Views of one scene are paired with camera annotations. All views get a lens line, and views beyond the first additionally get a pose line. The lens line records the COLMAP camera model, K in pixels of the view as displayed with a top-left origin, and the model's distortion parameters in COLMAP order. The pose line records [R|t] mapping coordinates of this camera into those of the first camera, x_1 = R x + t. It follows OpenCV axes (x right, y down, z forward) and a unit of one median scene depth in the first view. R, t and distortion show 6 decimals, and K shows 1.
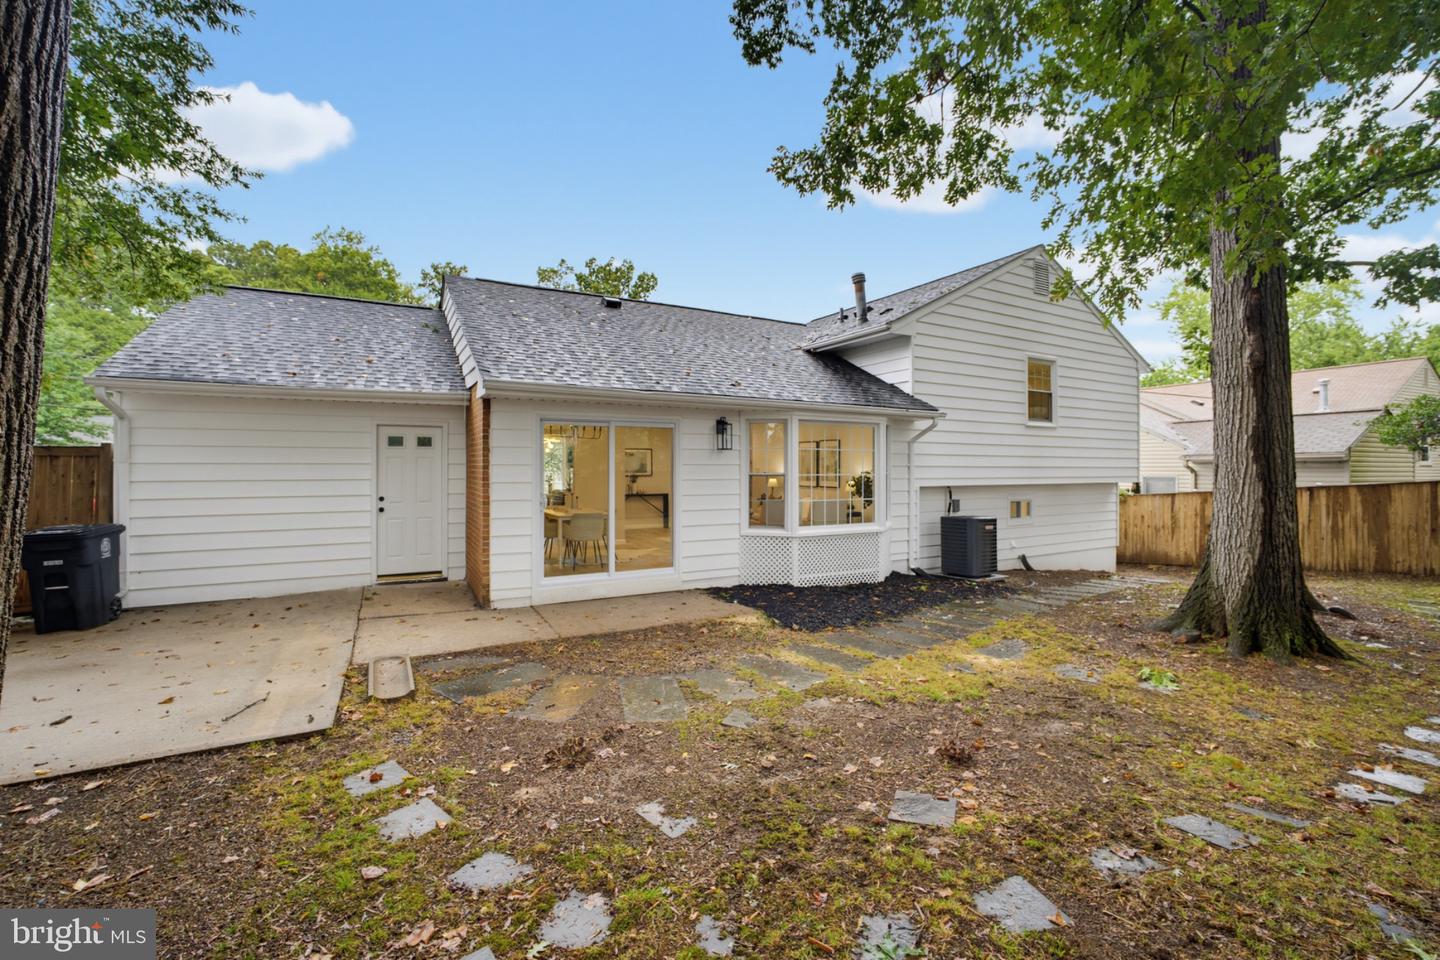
lens RADIAL K [[612.0, 0, 726.3], [0, 612.0, 473.6], [0, 0, 1]] dist [-0.043487, 0.017371]
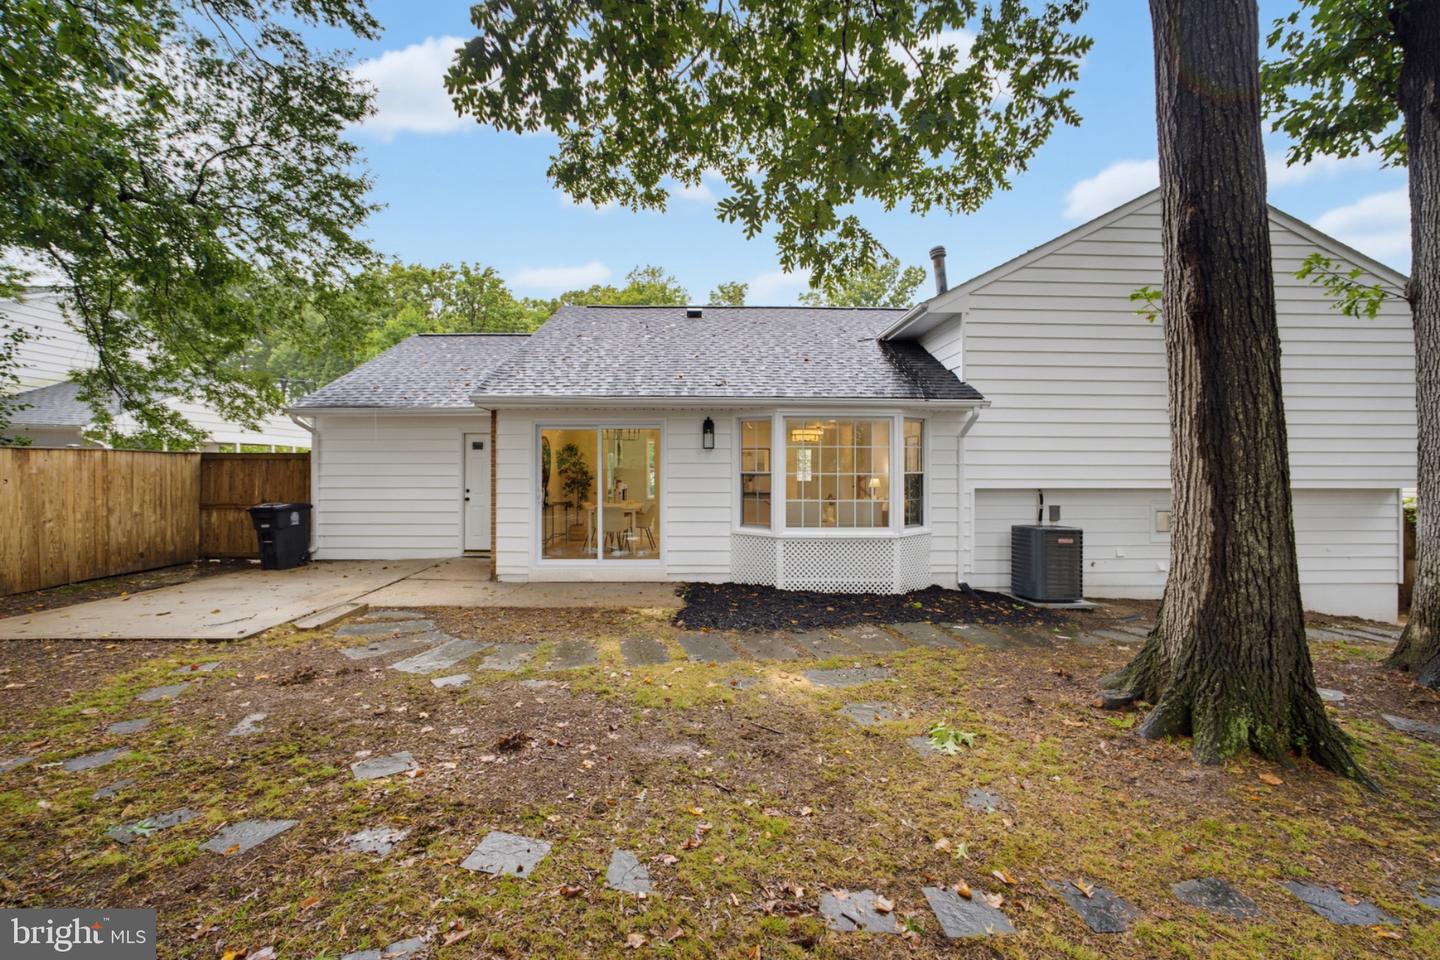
lens RADIAL K [[612.0, 0, 726.3], [0, 612.0, 473.6], [0, 0, 1]] dist [-0.043487, 0.017371]
pose [[0.885366, 0.004413, -0.464873, 0.561634], [-0.004887, 0.999988, 0.000186, 0.002581], [0.464868, 0.002107, 0.885377, 0.120718]]
